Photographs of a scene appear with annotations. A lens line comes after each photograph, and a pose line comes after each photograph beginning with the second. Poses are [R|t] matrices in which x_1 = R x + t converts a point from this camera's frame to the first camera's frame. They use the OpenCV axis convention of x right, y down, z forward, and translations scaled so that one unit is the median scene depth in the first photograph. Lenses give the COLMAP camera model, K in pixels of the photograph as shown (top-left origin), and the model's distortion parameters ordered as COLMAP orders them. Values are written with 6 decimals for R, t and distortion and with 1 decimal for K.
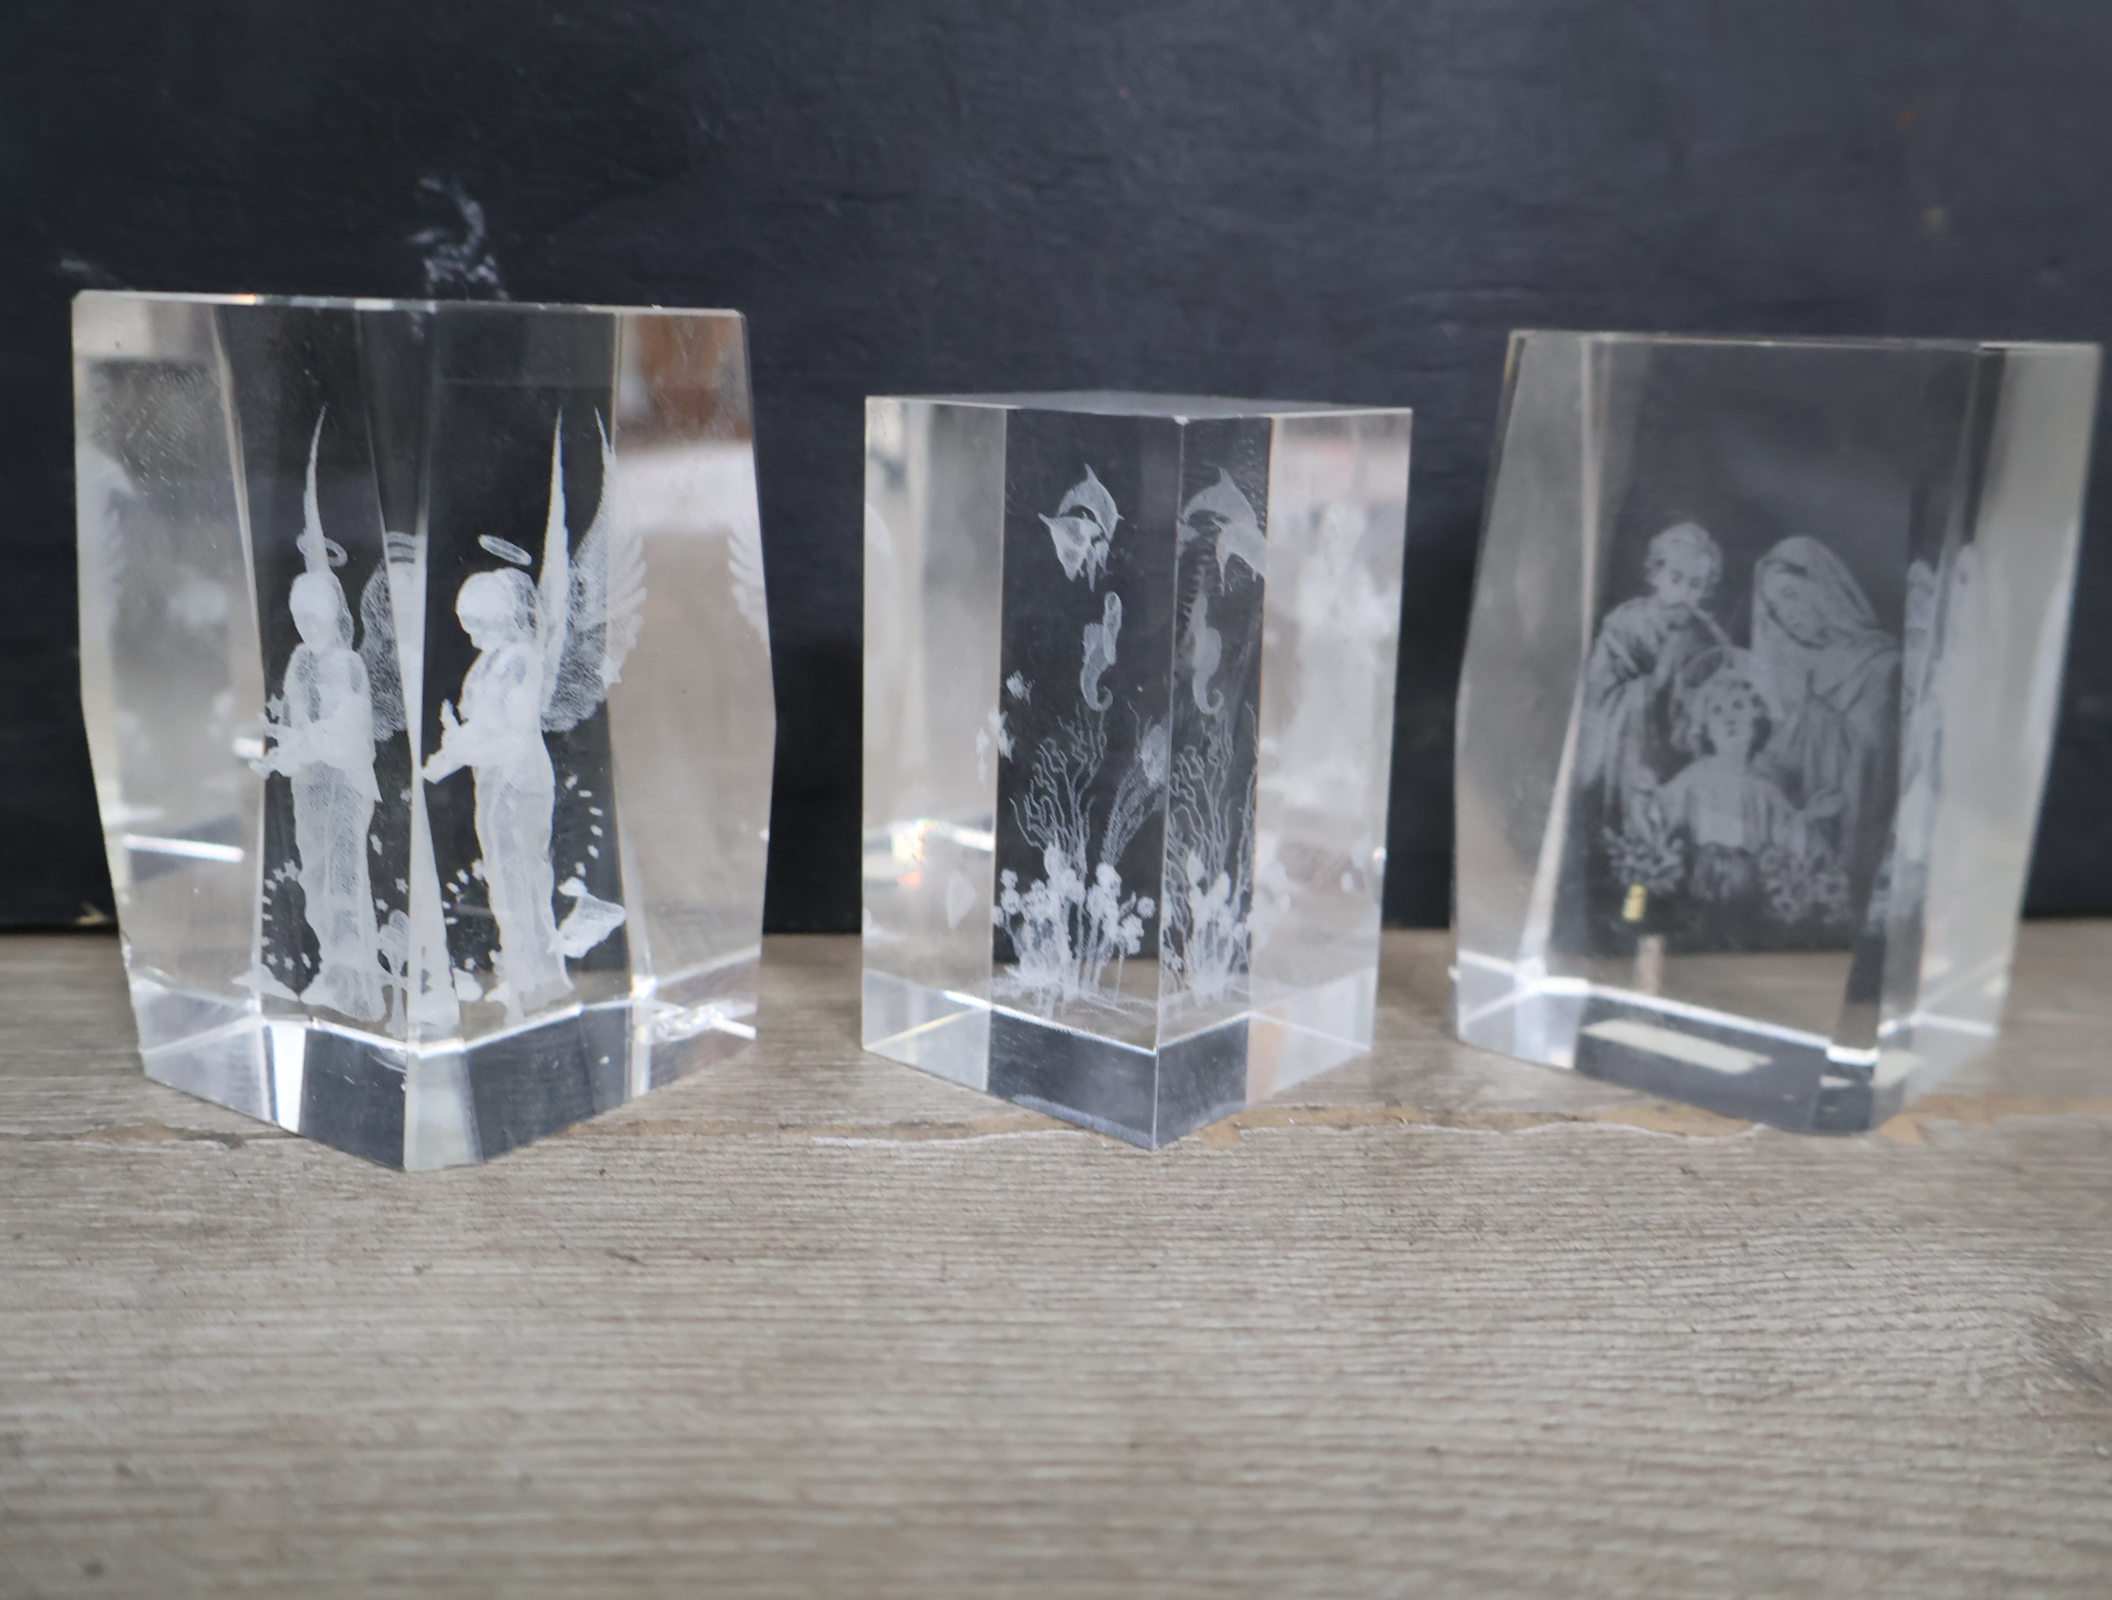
lens RADIAL K [[2073.2, 0, 1055.9], [0, 2073.2, 802.7], [0, 0, 1]] dist [0.015742, 0.000000]
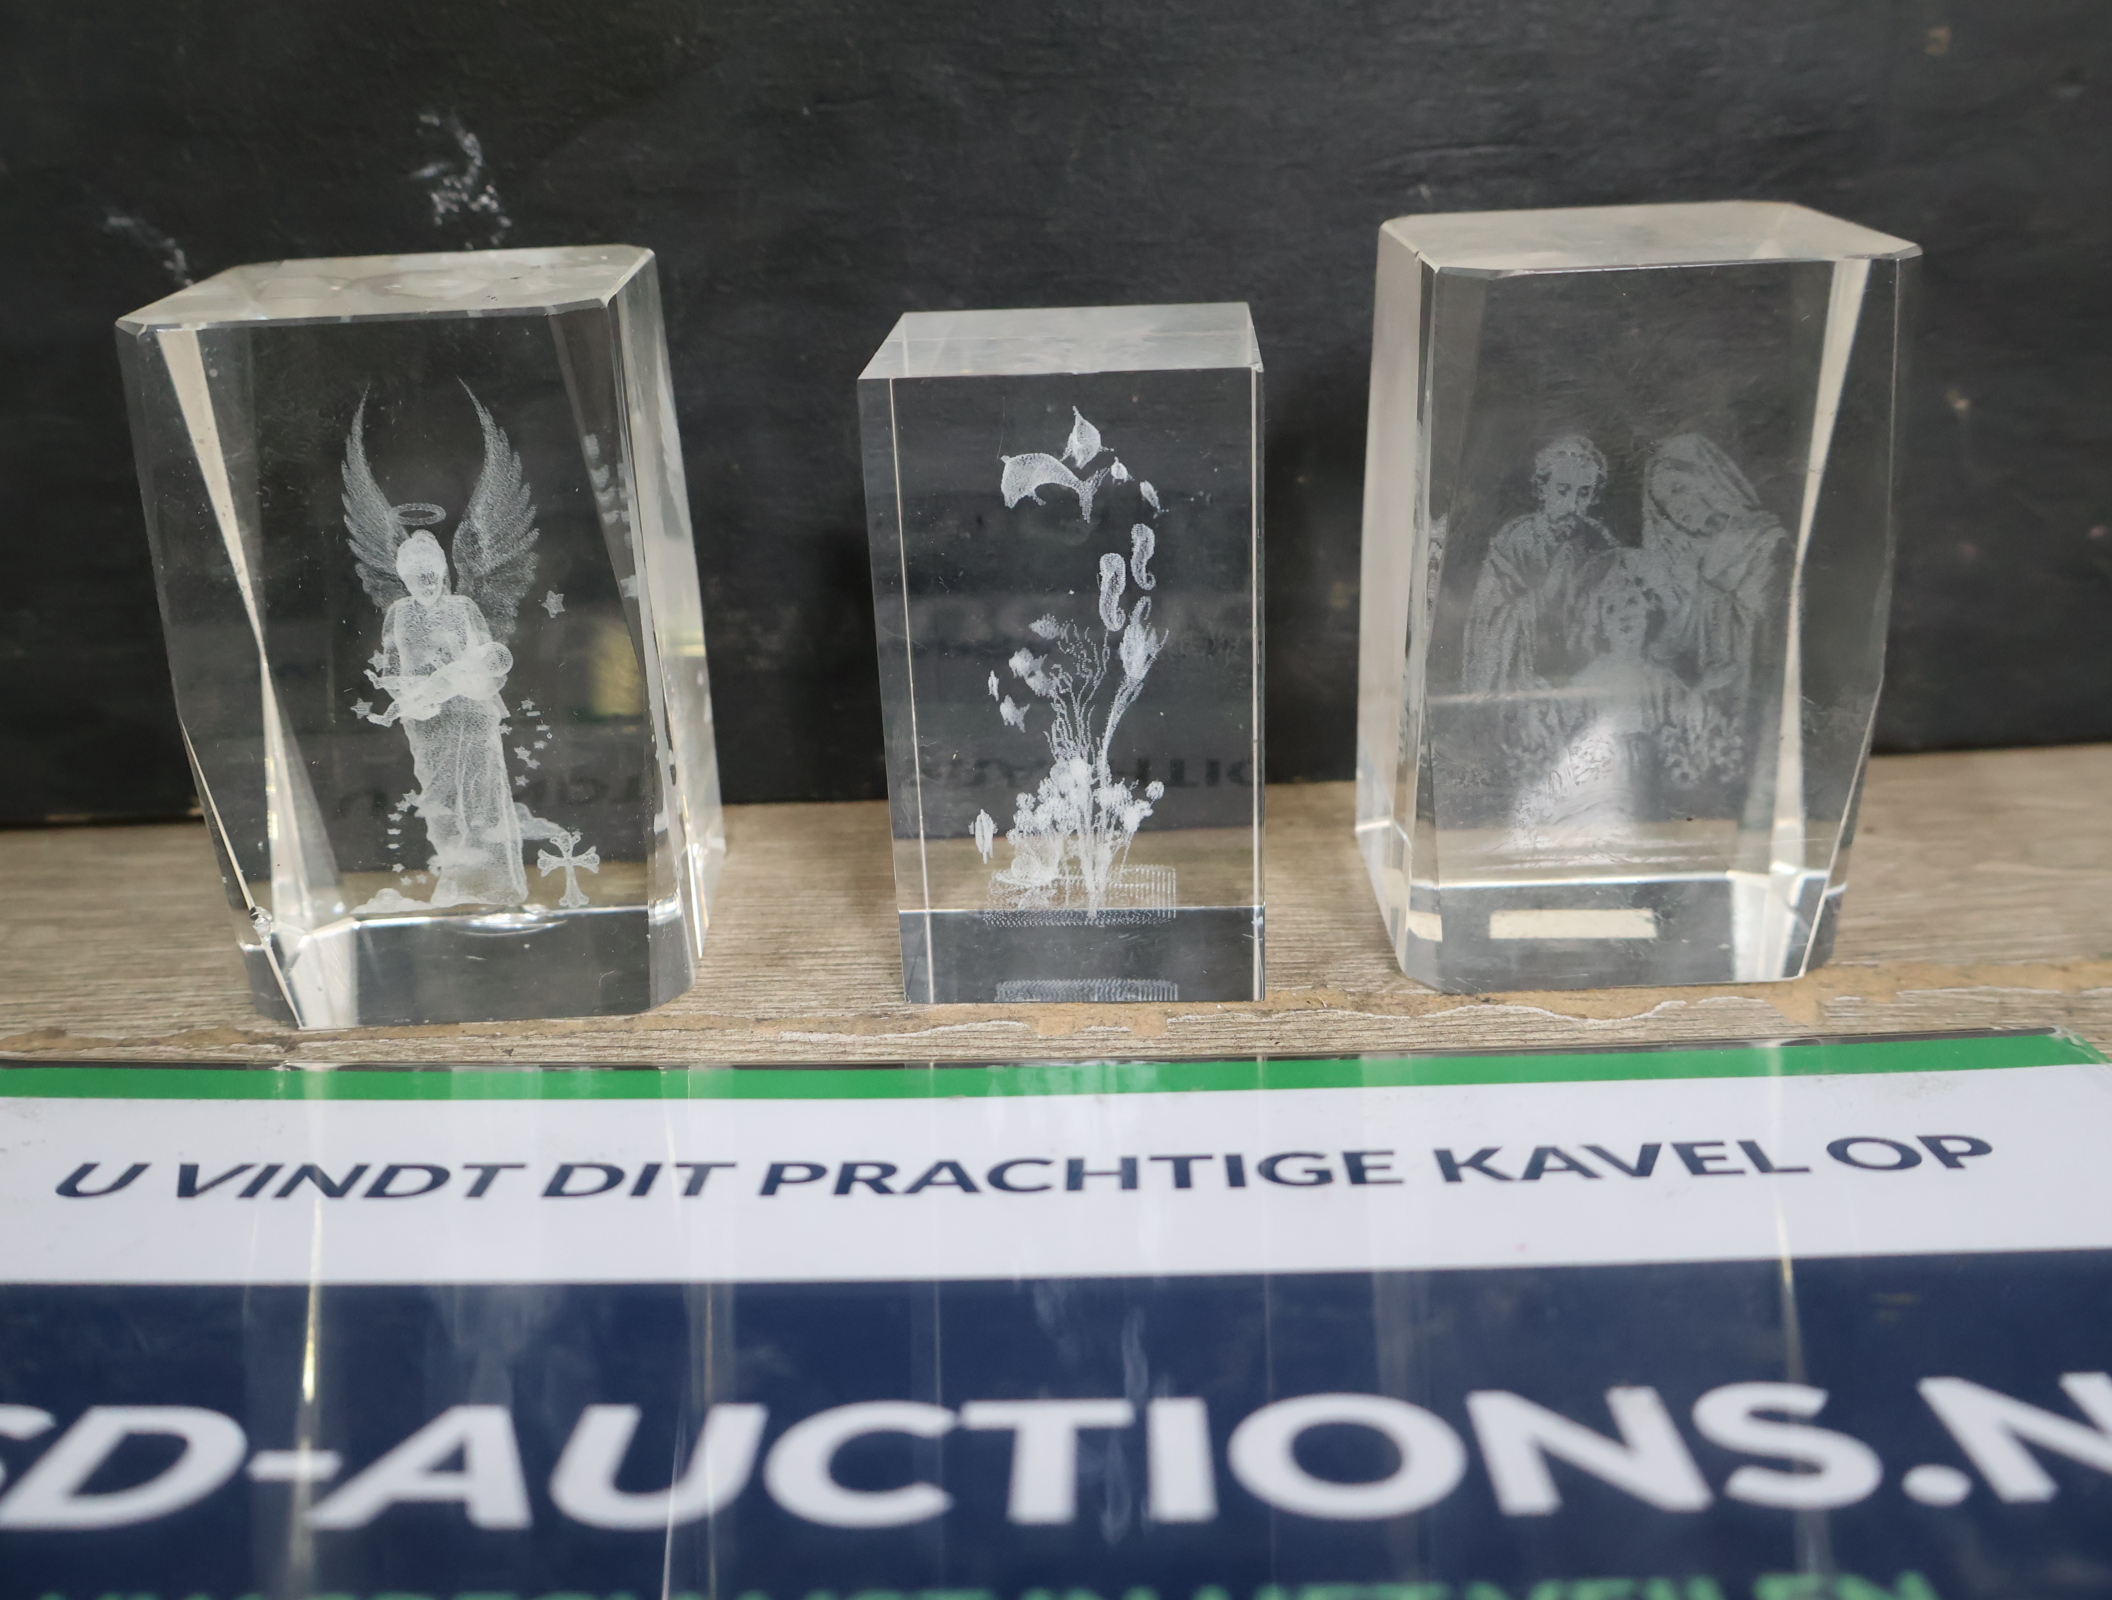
lens RADIAL K [[2073.2, 0, 1043.7], [0, 2073.2, 803.9], [0, 0, 1]] dist [0.015742, 0.000000]
pose [[0.992004, -0.021396, -0.124380, 0.185379], [0.040045, 0.987961, 0.149433, -0.137384], [0.119685, -0.153219, 0.980918, -0.075282]]
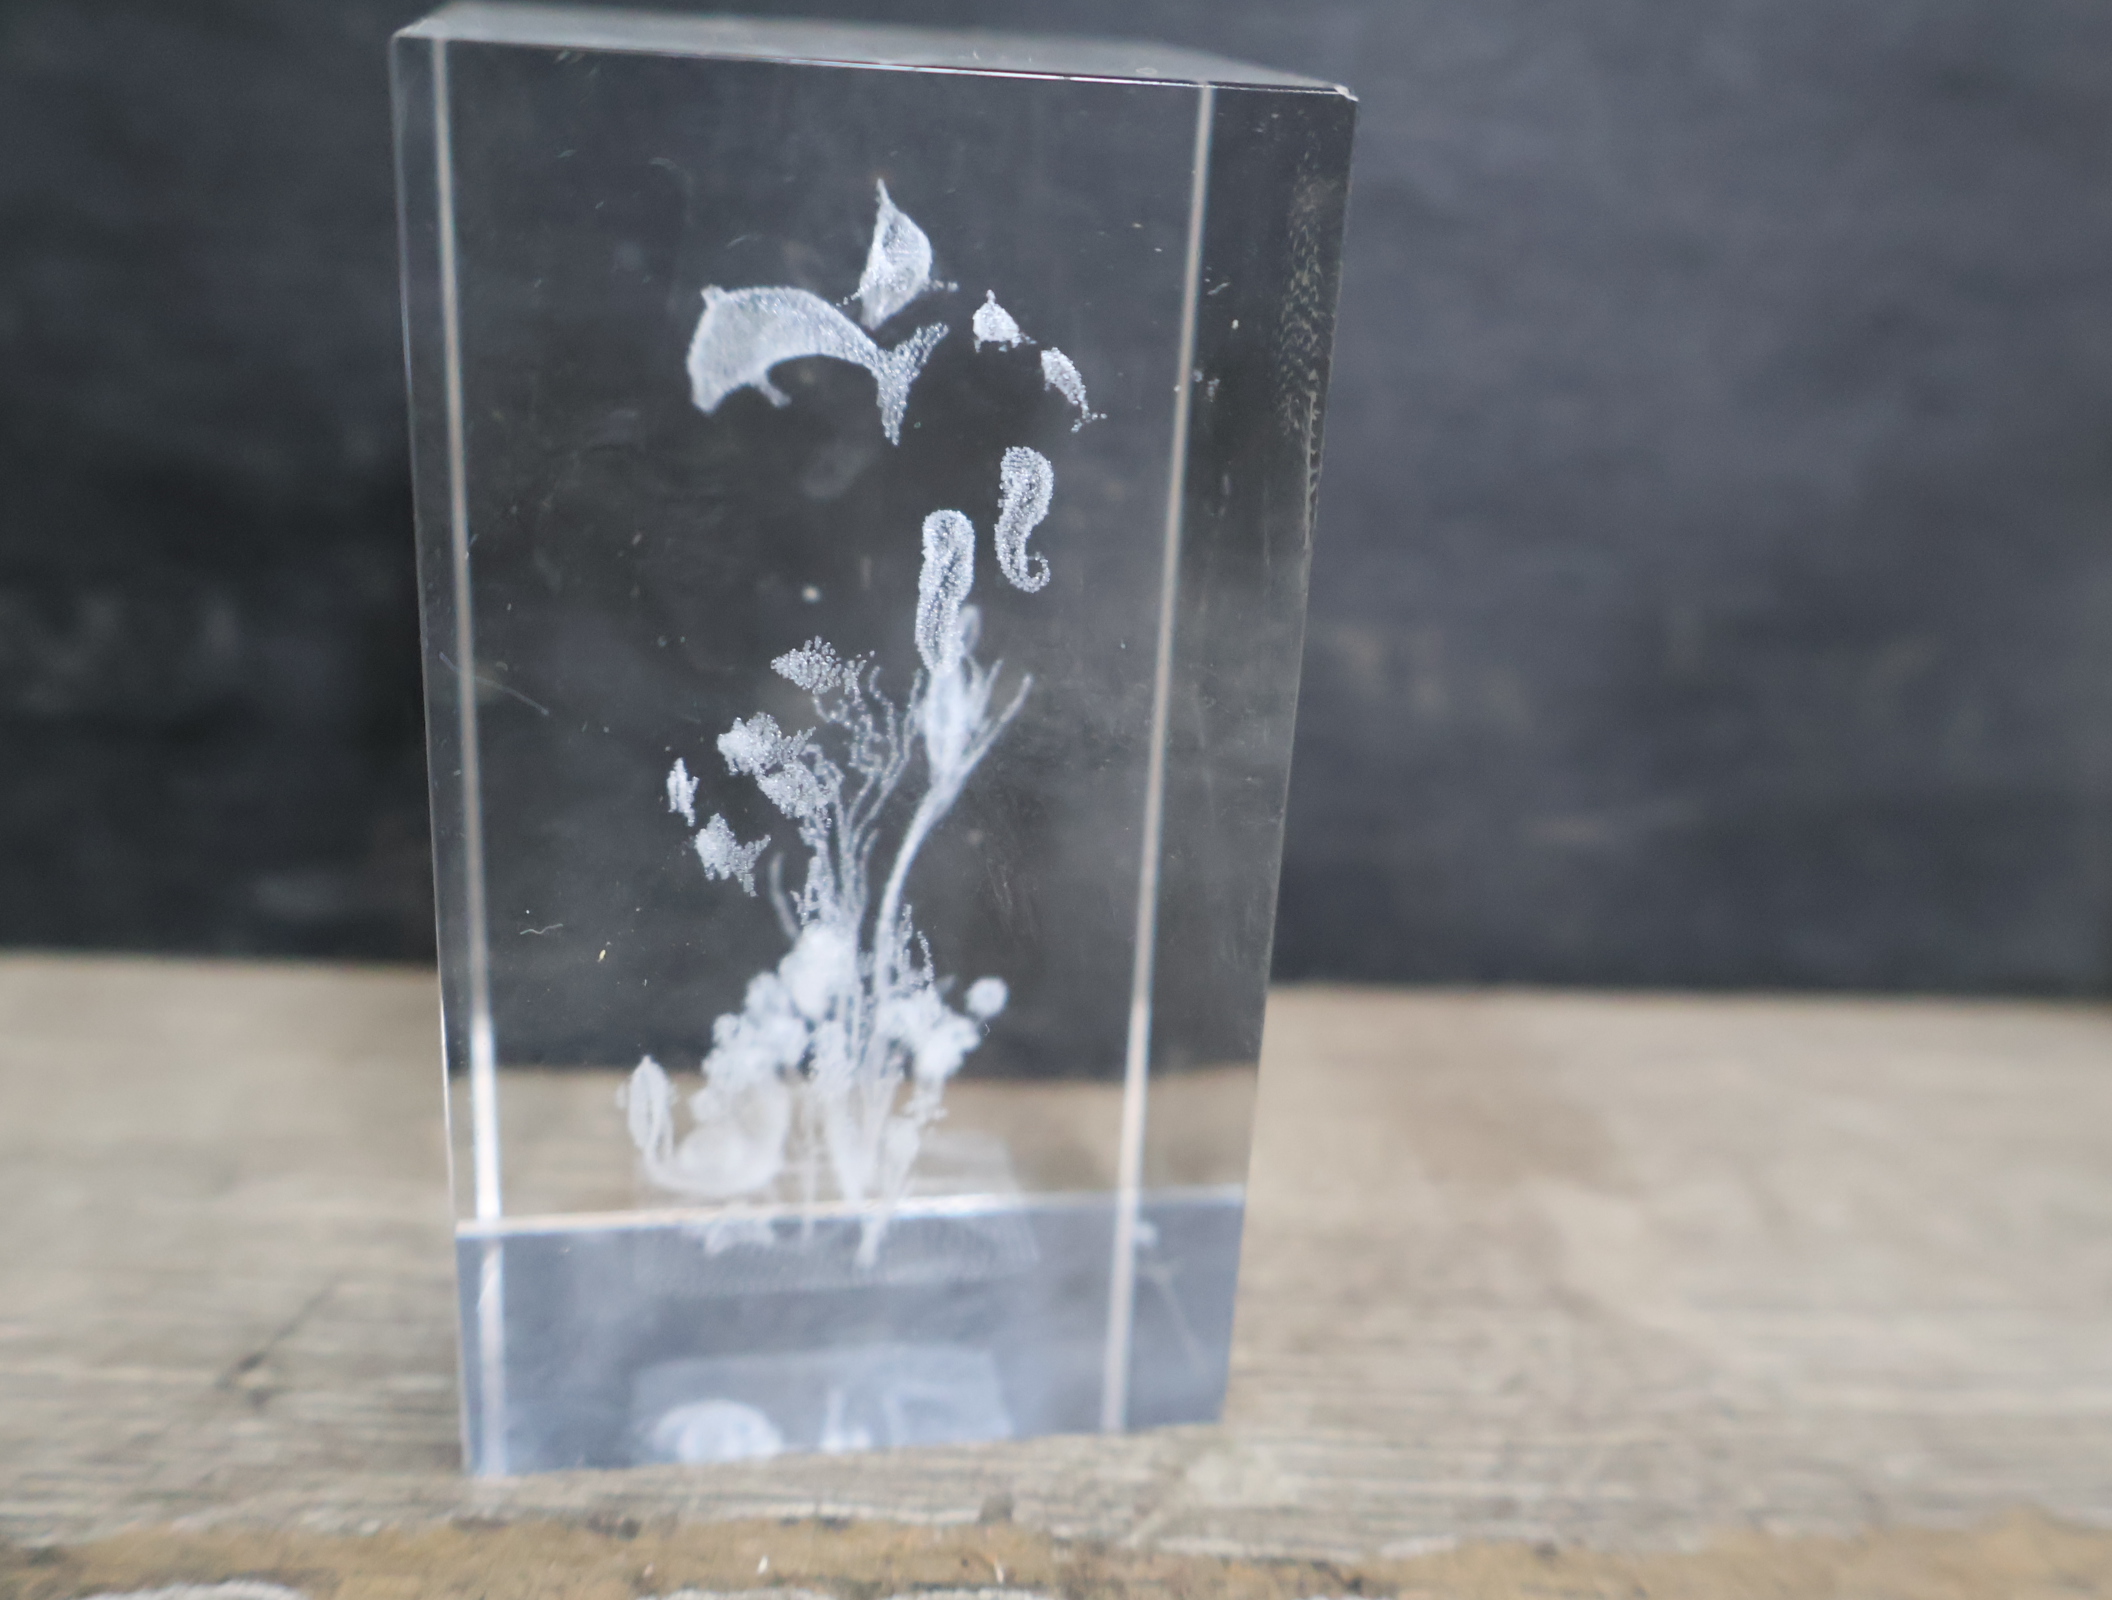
lens RADIAL K [[2073.2, 0, 1051.3], [0, 2073.2, 807.7], [0, 0, 1]] dist [0.015742, 0.000000]
pose [[0.989775, -0.014467, 0.141903, 0.023711], [-0.006307, 0.989432, 0.144862, -0.101280], [-0.142499, -0.144276, 0.979223, 0.575621]]
